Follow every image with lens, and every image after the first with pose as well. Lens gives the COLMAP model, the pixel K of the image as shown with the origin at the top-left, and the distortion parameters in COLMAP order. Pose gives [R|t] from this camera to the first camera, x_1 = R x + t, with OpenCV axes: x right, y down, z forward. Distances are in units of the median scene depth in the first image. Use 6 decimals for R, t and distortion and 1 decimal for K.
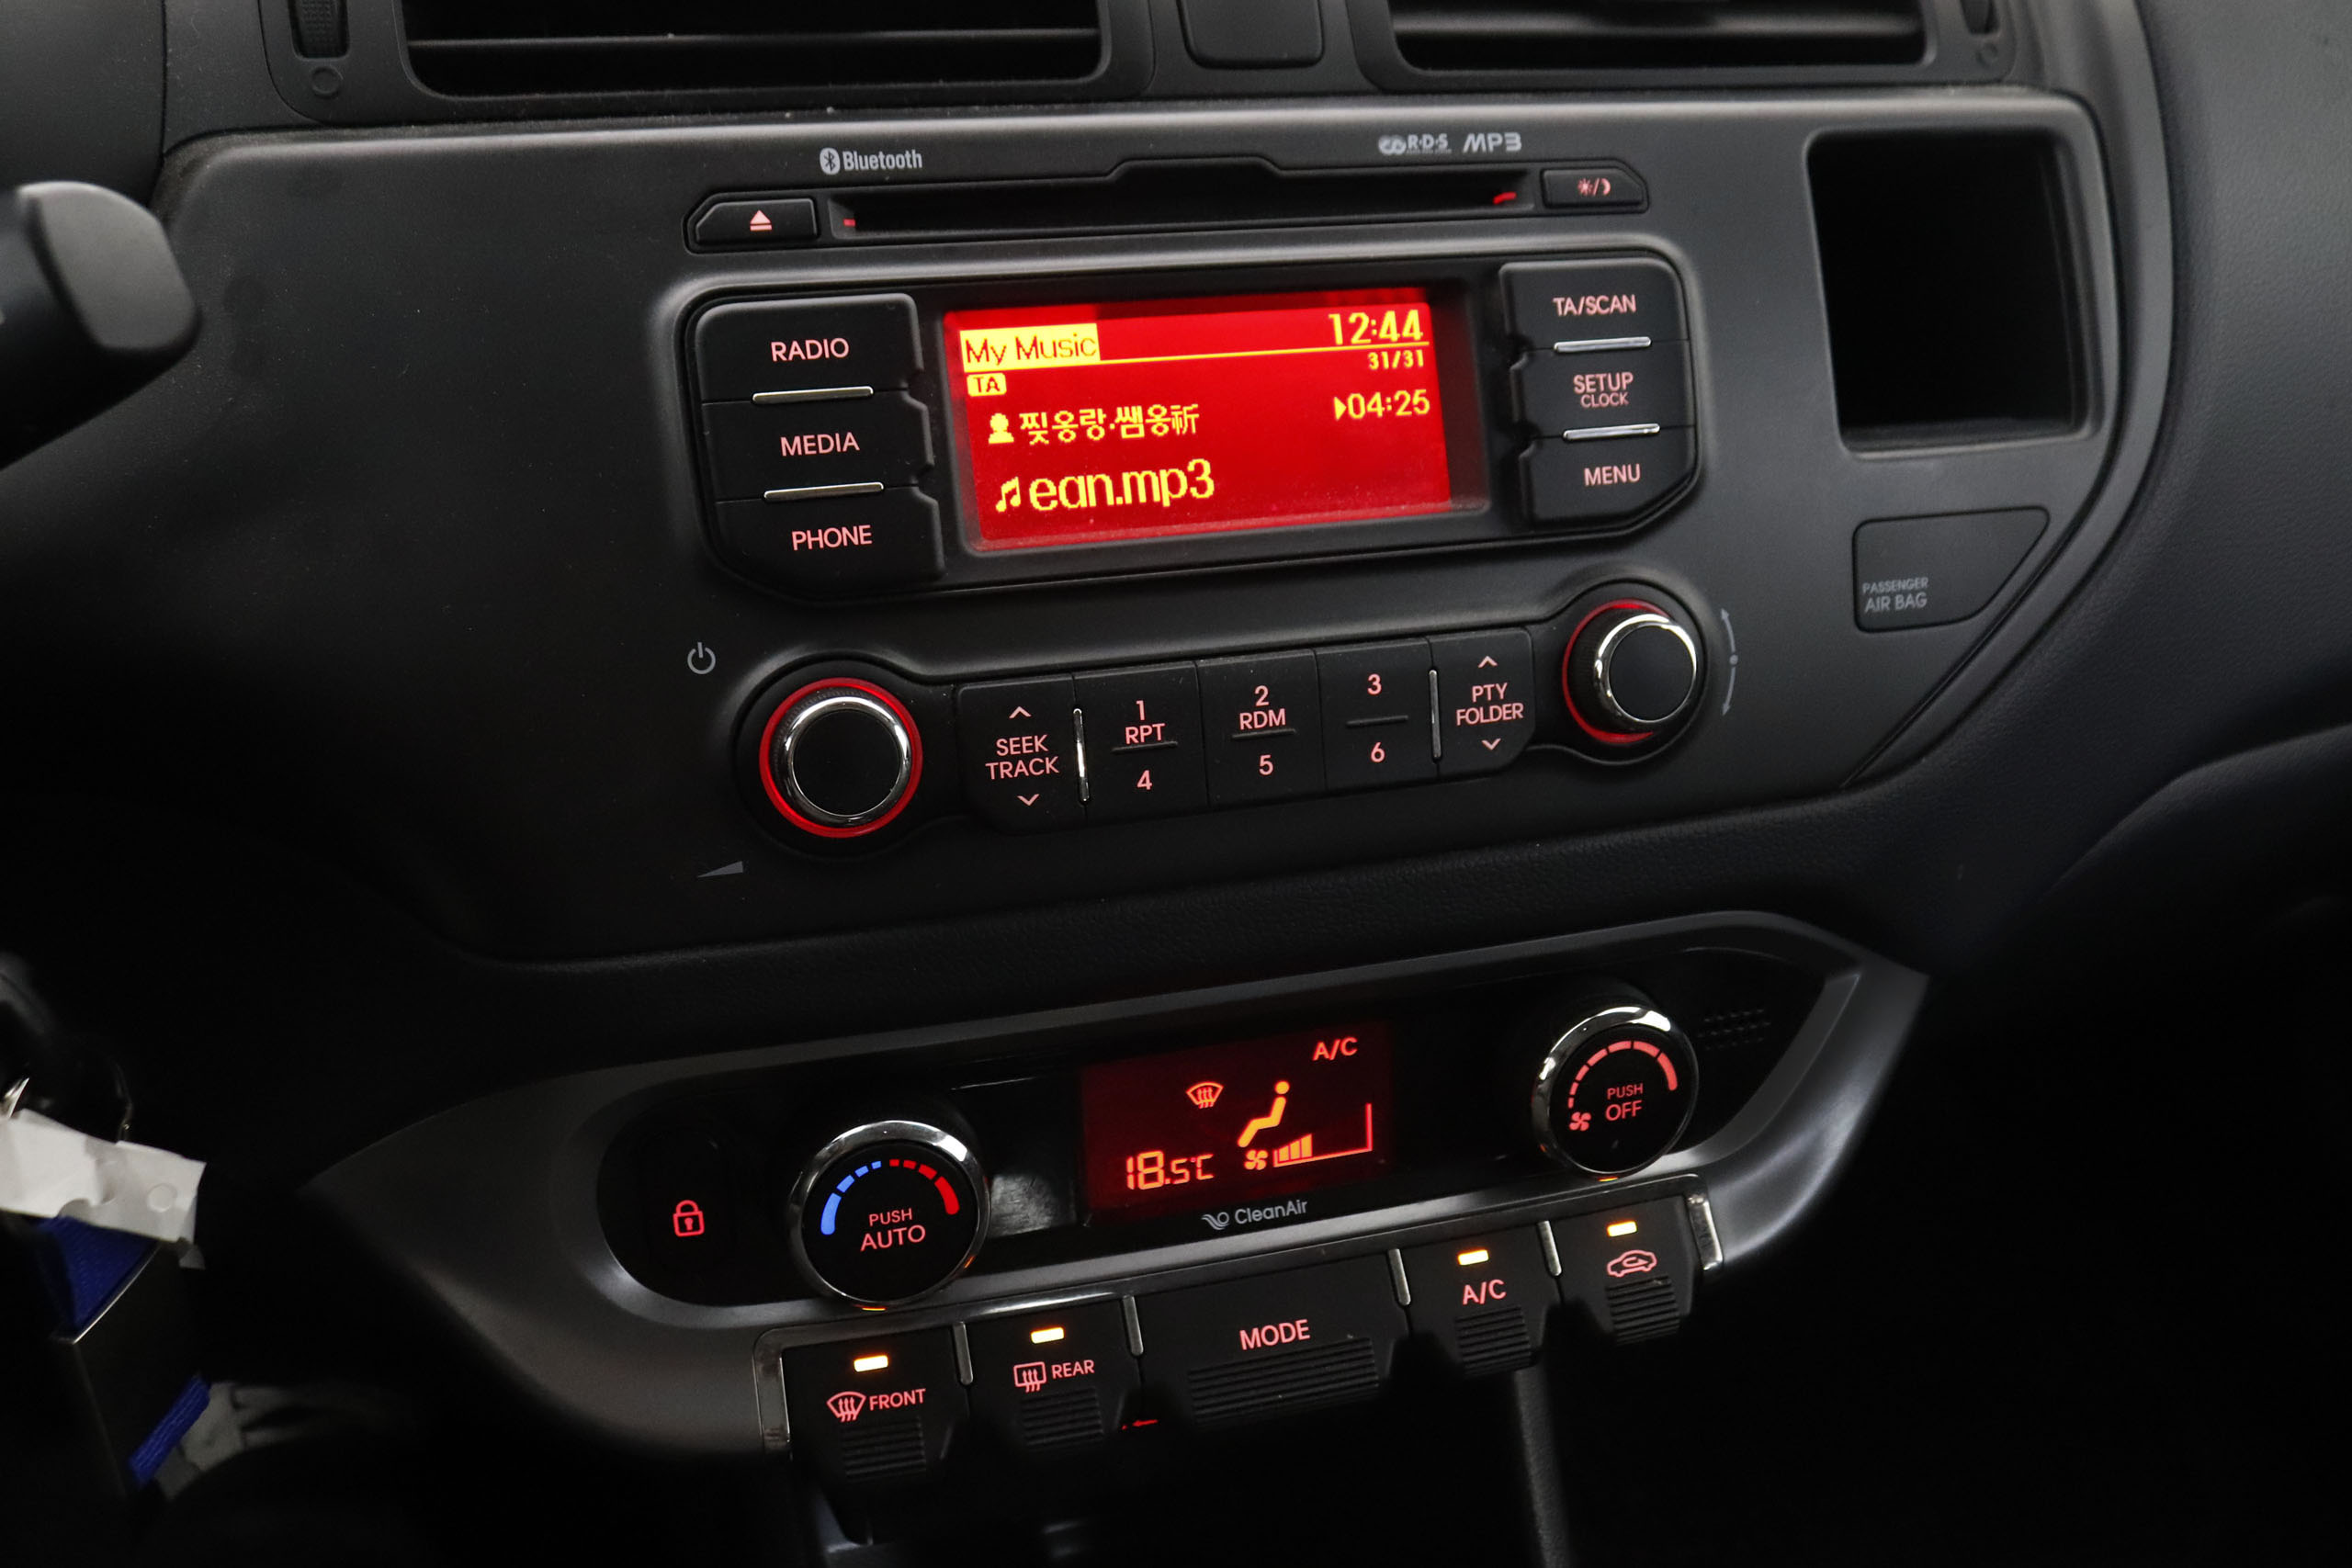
lens RADIAL K [[1938.4, 0, 1176.0], [0, 1938.4, 784.0], [0, 0, 1]] dist [-0.057551, -0.008945]
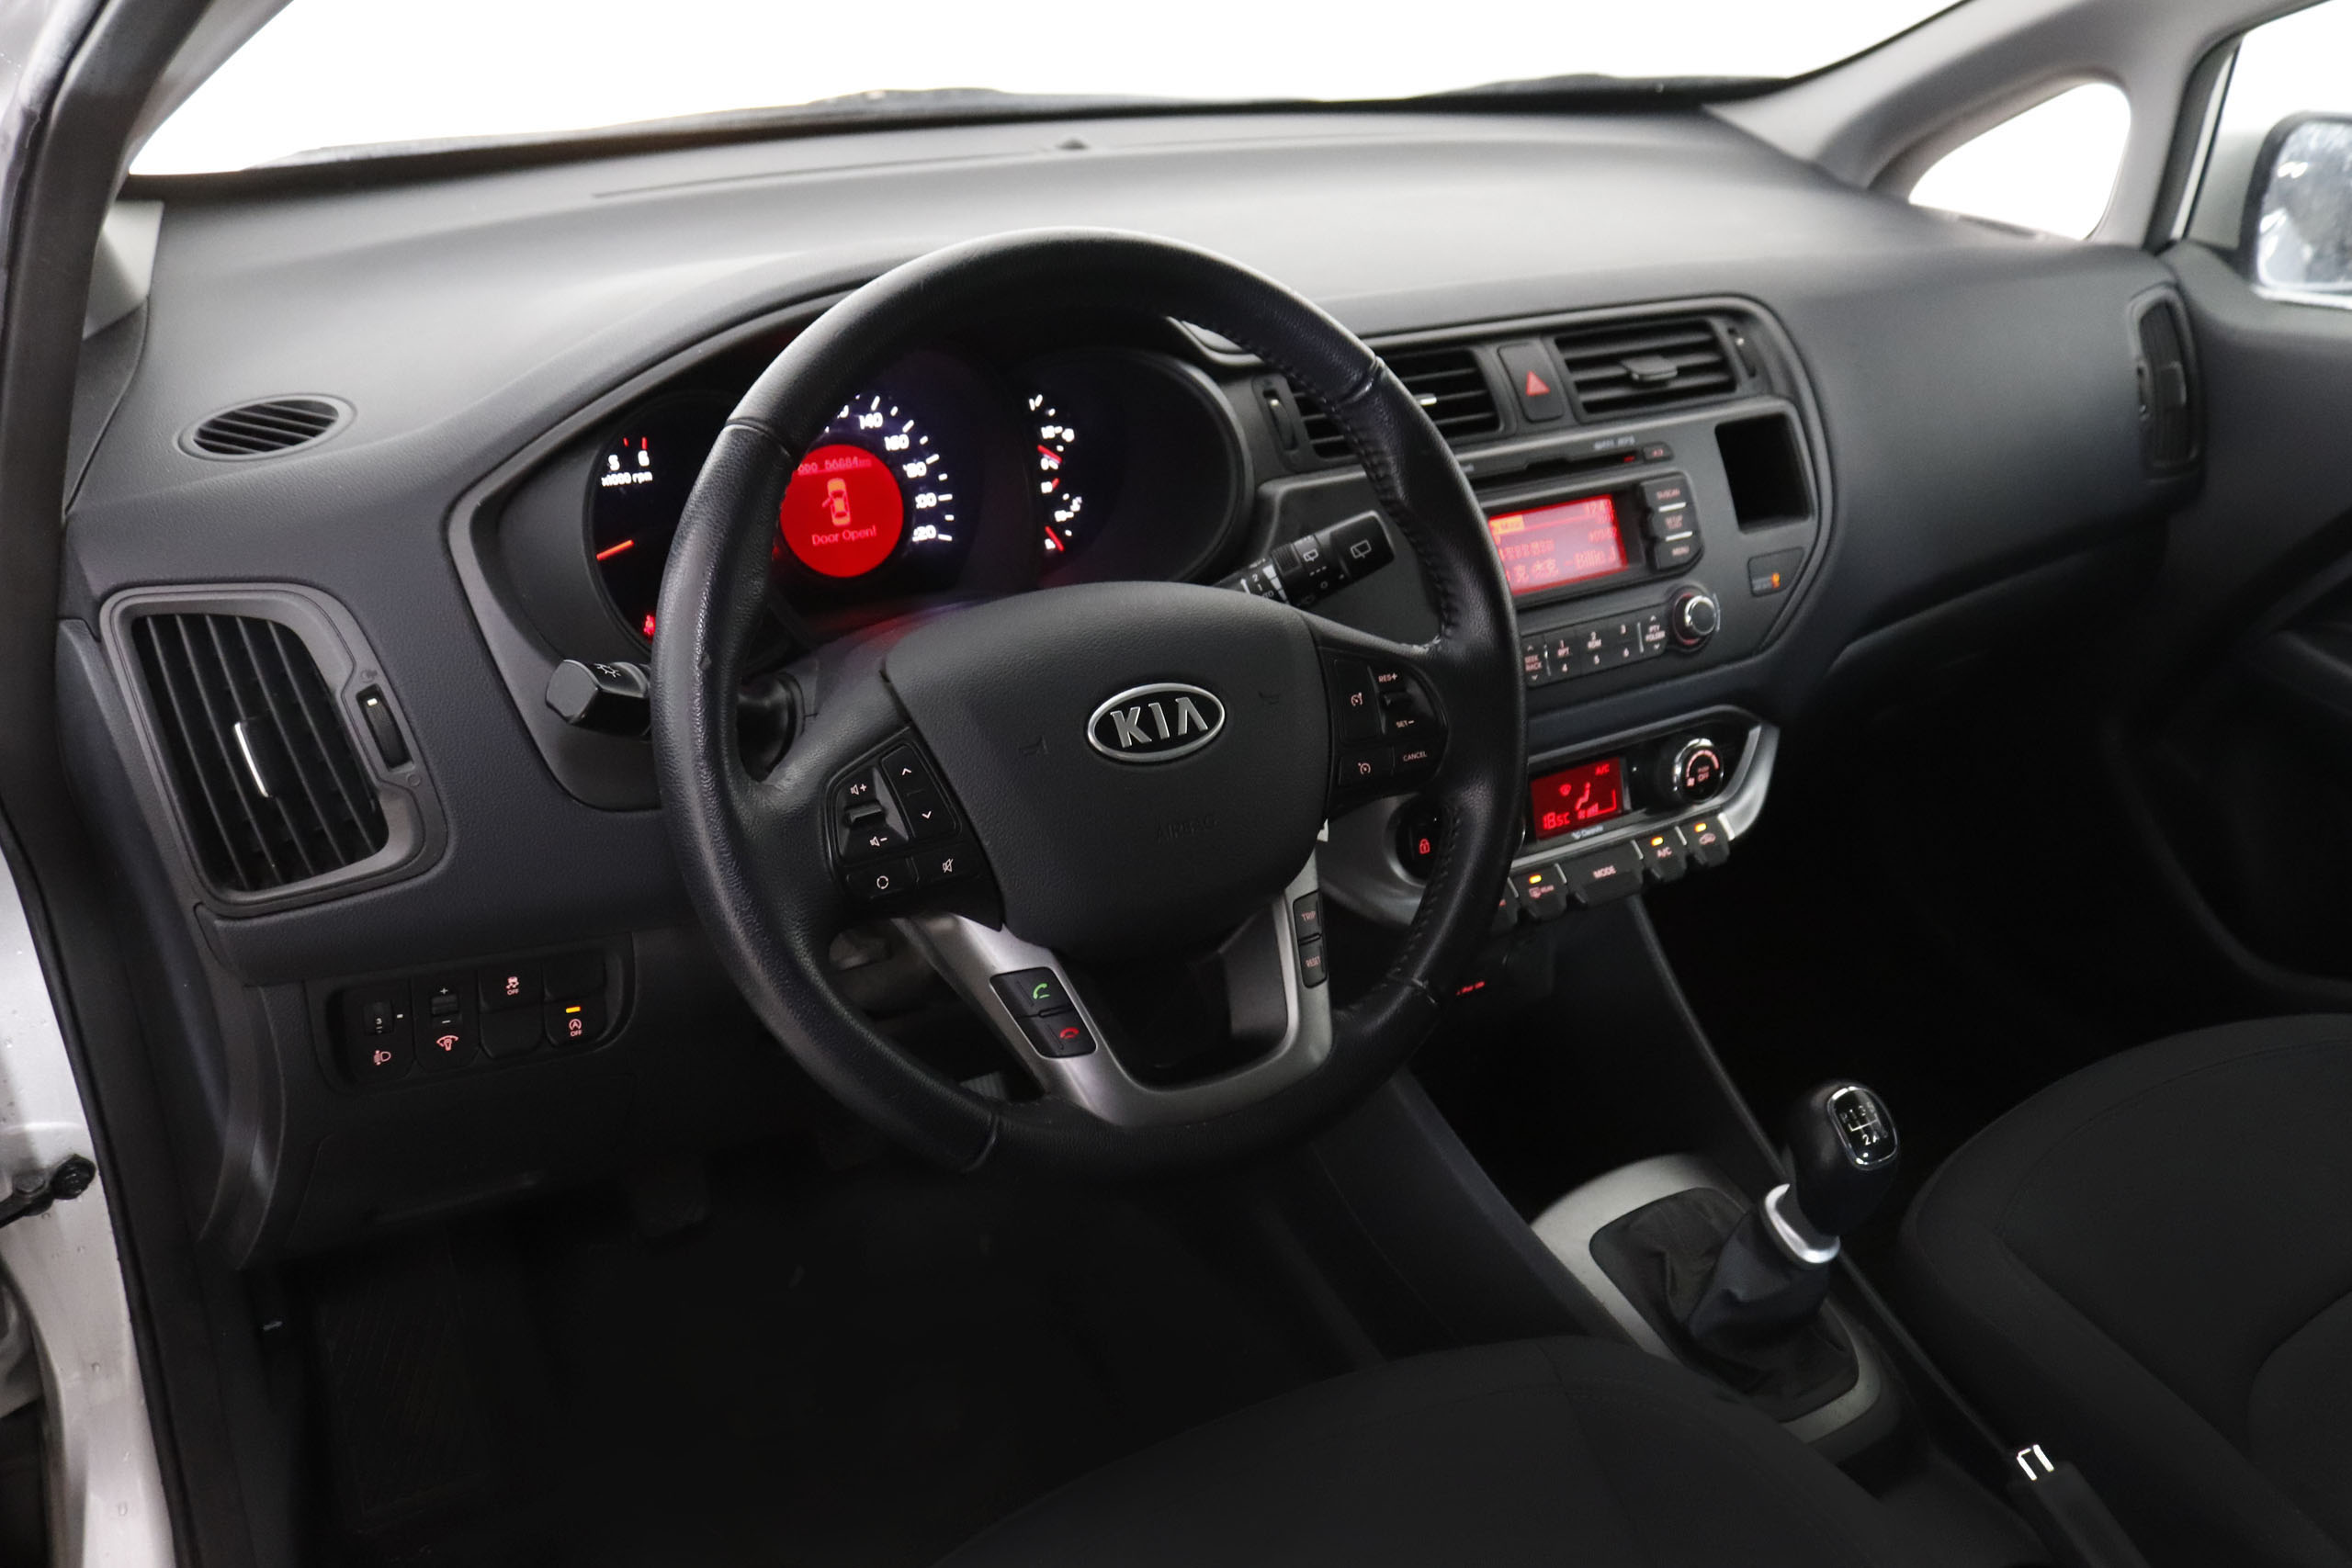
lens RADIAL K [[1938.4, 0, 1176.0], [0, 1938.4, 784.0], [0, 0, 1]] dist [-0.057551, -0.008945]
pose [[0.960388, -0.125497, 0.248808, -1.196379], [0.138829, 0.989636, -0.036707, 0.177704], [-0.241623, 0.069795, 0.967857, -1.511170]]
